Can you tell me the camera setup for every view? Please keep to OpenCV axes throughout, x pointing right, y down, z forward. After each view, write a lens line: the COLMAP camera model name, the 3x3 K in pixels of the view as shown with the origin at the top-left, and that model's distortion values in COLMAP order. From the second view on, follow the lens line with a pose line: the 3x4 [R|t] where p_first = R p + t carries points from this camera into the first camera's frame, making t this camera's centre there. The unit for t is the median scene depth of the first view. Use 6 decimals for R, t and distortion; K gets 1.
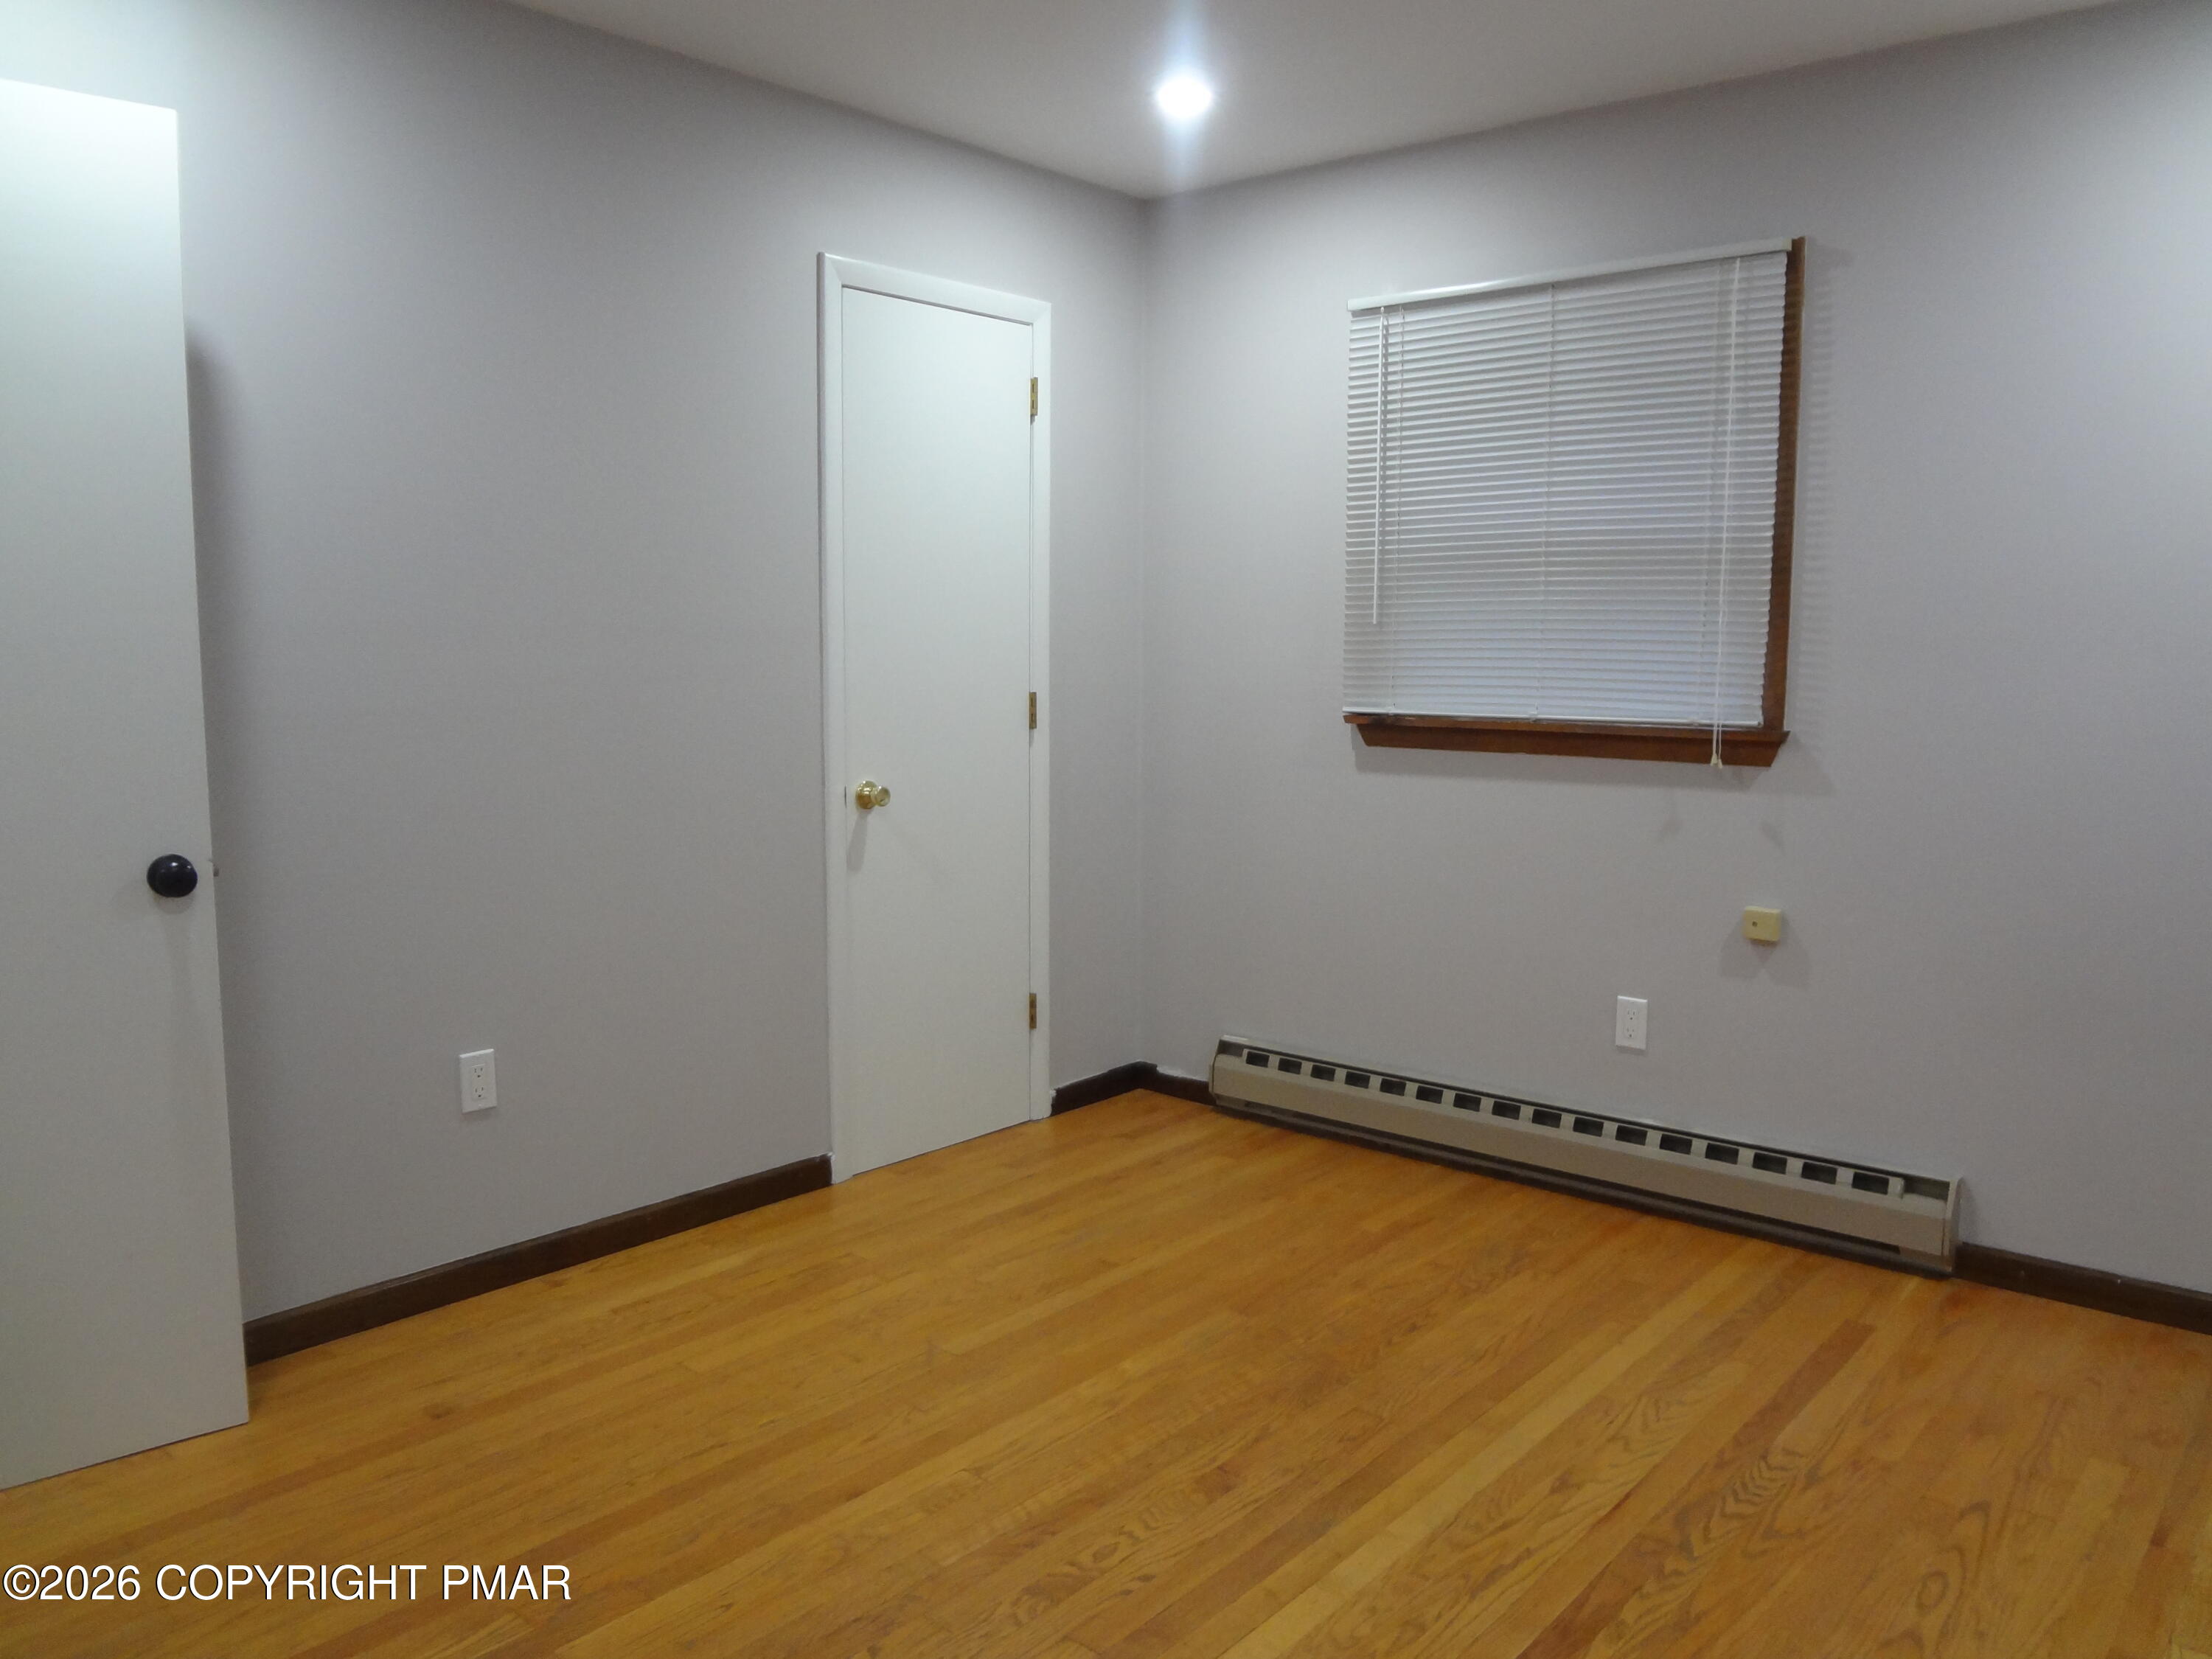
lens RADIAL K [[1633.3, 0, 1119.5], [0, 1633.3, 824.4], [0, 0, 1]] dist [-0.058452, 0.016499]
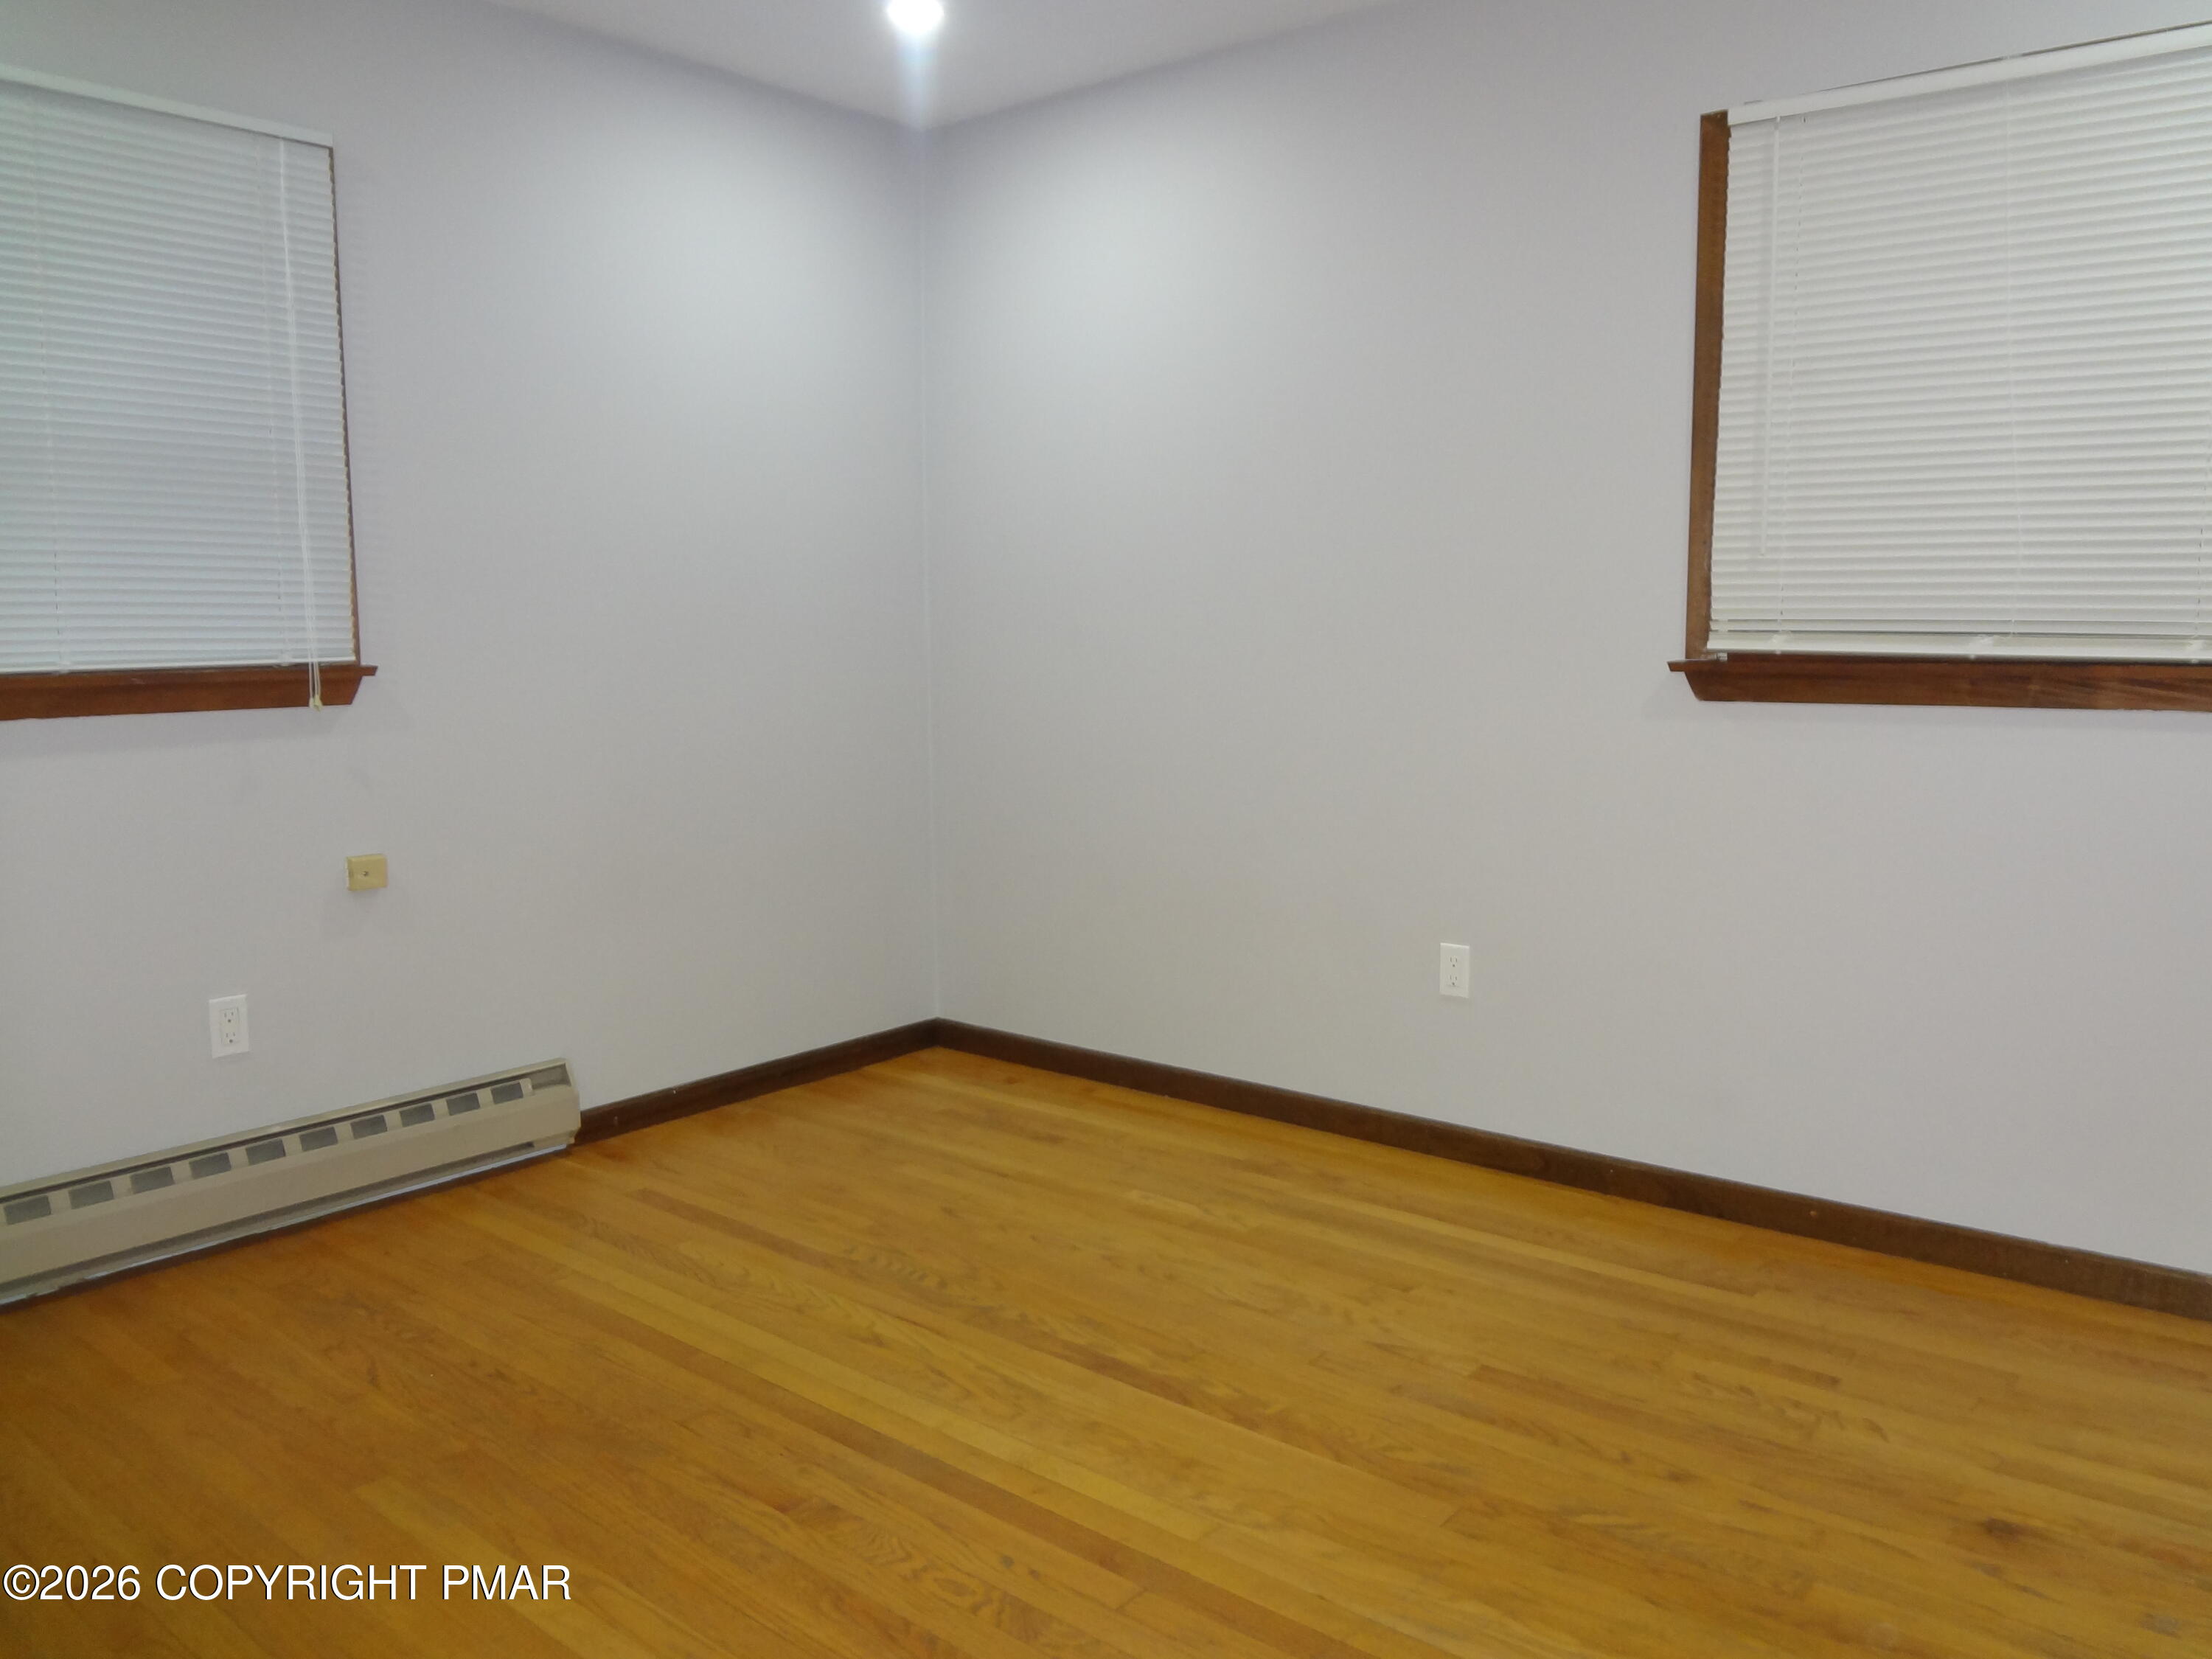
lens RADIAL K [[1633.3, 0, 1119.1], [0, 1633.3, 835.4], [0, 0, 1]] dist [-0.058452, 0.016499]
pose [[-0.022635, -0.134412, 0.990667, -0.600145], [0.116391, 0.983828, 0.136143, -0.040825], [-0.992946, 0.118386, -0.006624, 0.637654]]
